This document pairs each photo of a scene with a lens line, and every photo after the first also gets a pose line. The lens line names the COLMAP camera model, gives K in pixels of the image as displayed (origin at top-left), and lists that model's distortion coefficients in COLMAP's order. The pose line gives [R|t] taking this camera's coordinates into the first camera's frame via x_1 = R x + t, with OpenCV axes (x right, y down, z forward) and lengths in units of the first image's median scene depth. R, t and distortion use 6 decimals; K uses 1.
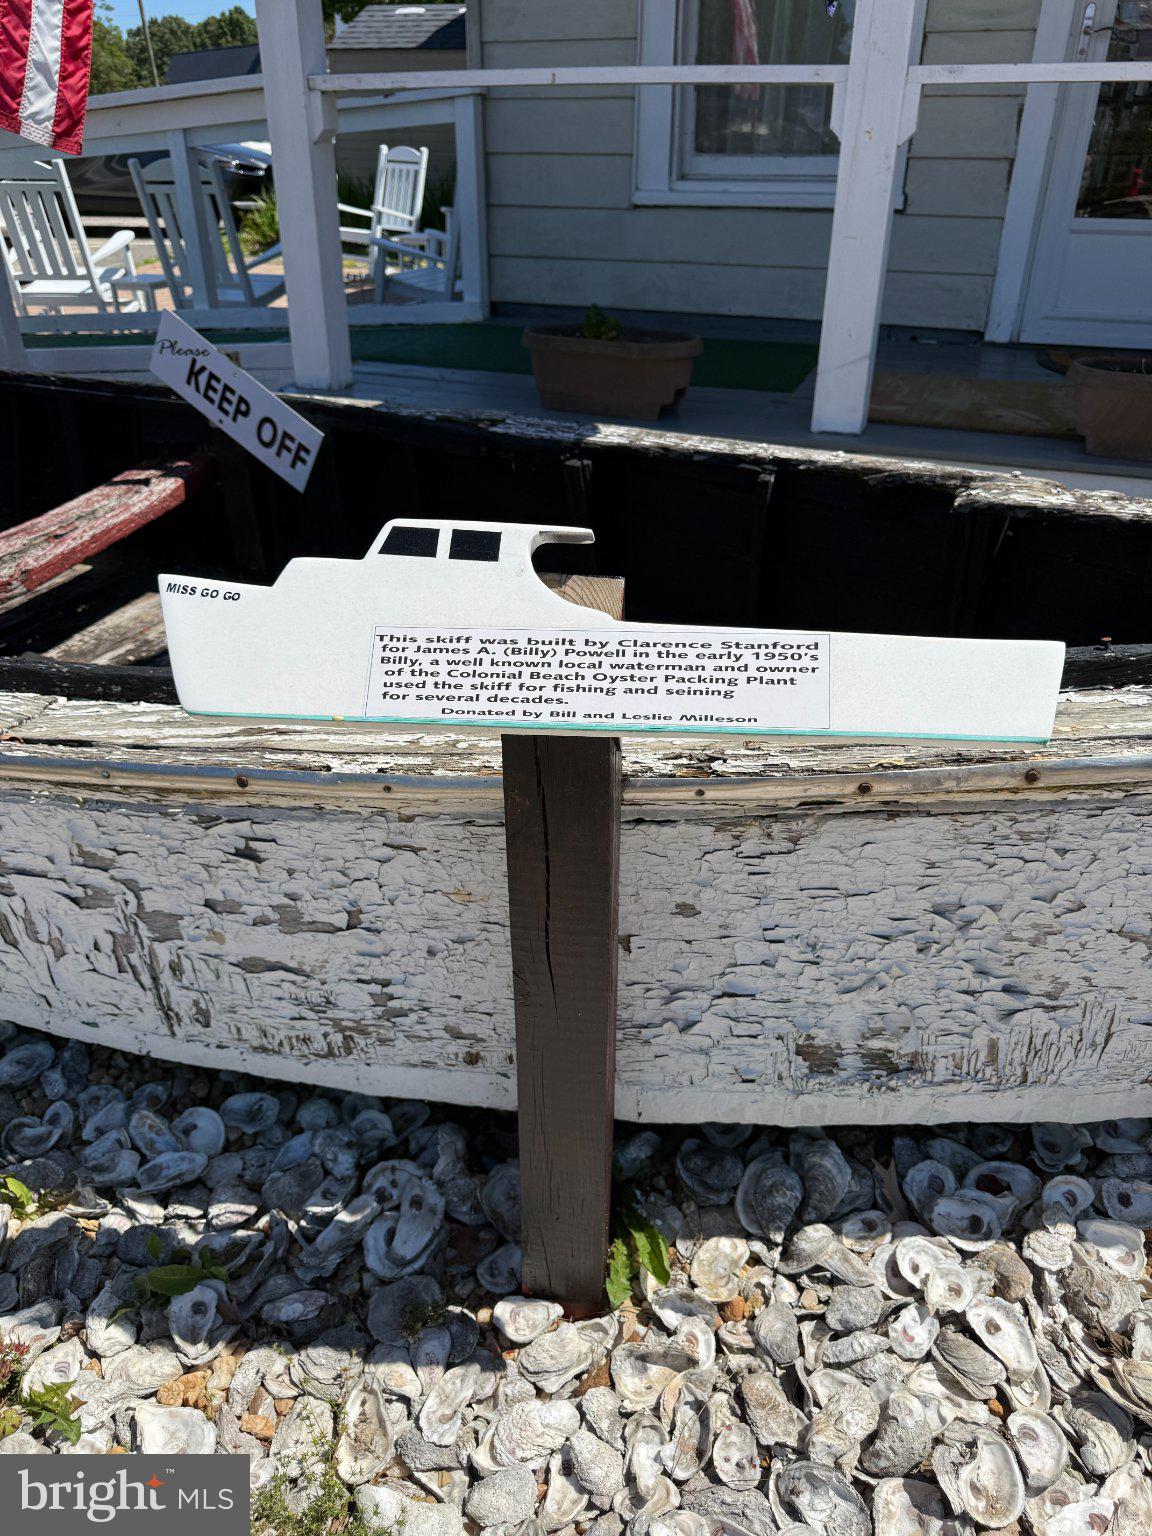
lens RADIAL K [[1097.9, 0, 576.0], [0, 1097.9, 768.0], [0, 0, 1]] dist [-0.000891, -0.000646]
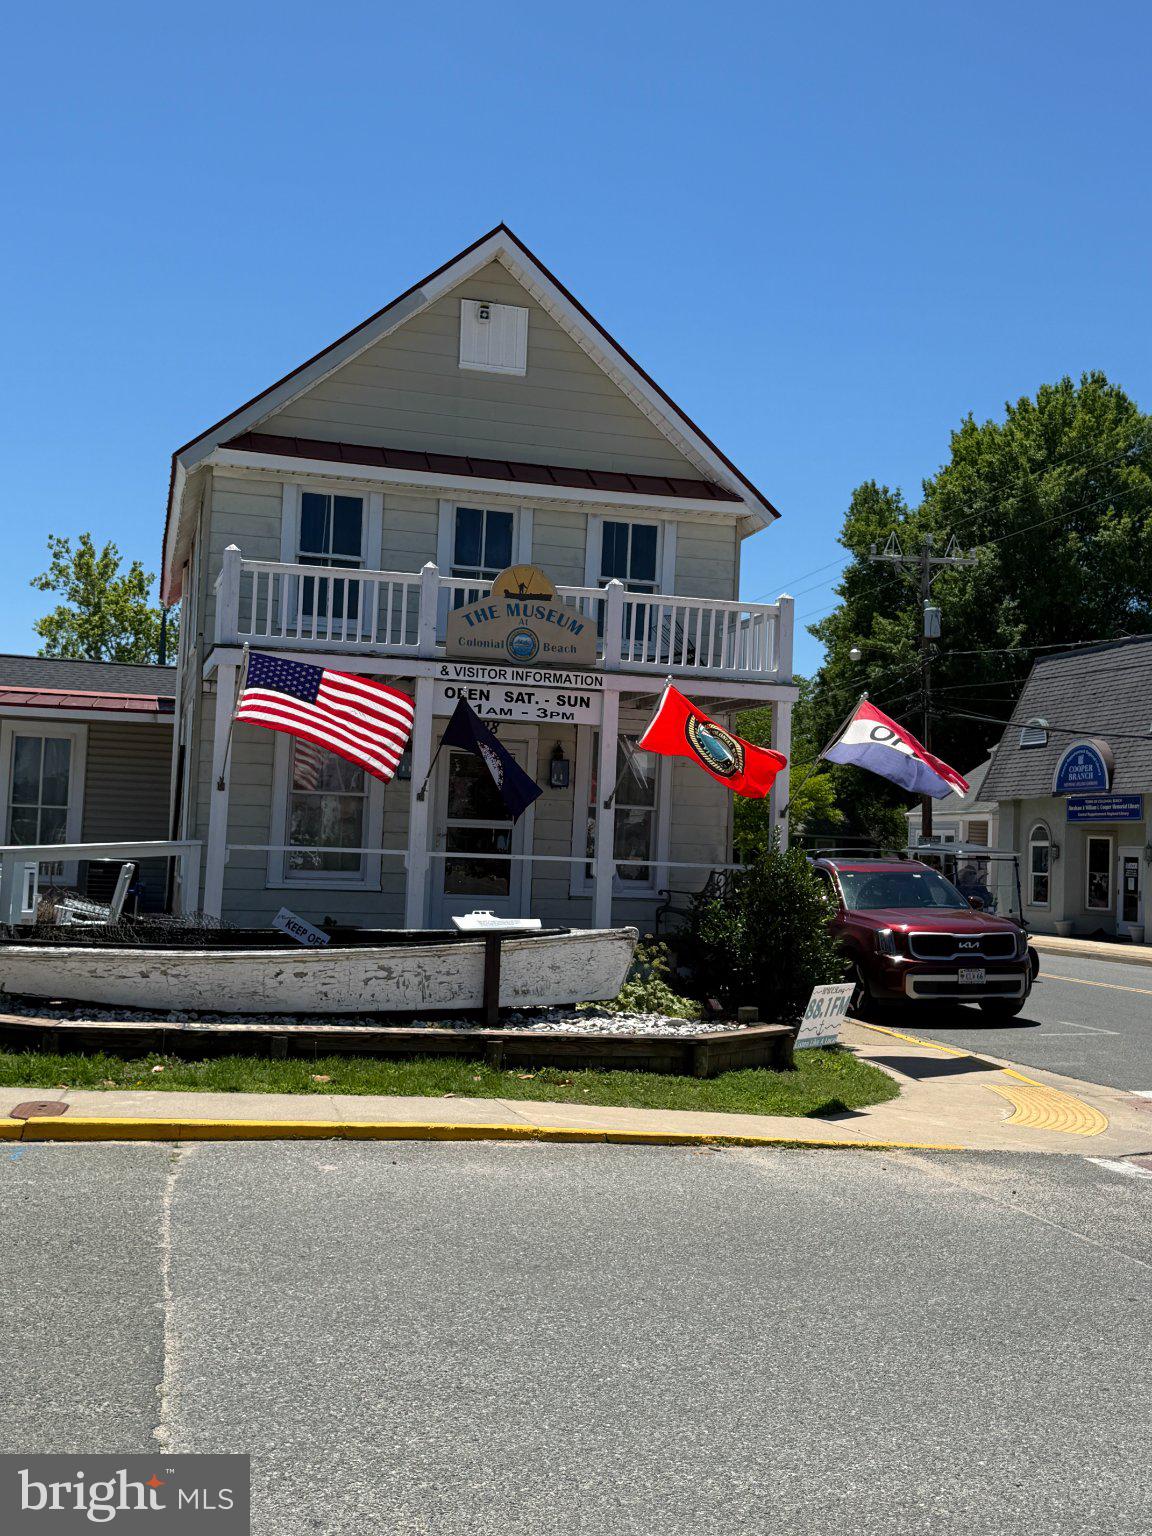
lens RADIAL K [[1592.3, 0, 576.0], [0, 1592.3, 768.0], [0, 0, 1]] dist [0.042000, 0.000905]
pose [[0.810323, 0.060404, 0.582862, -2.711990], [0.261562, 0.852800, -0.452014, 1.852211], [-0.524369, 0.518732, 0.675244, -3.358808]]
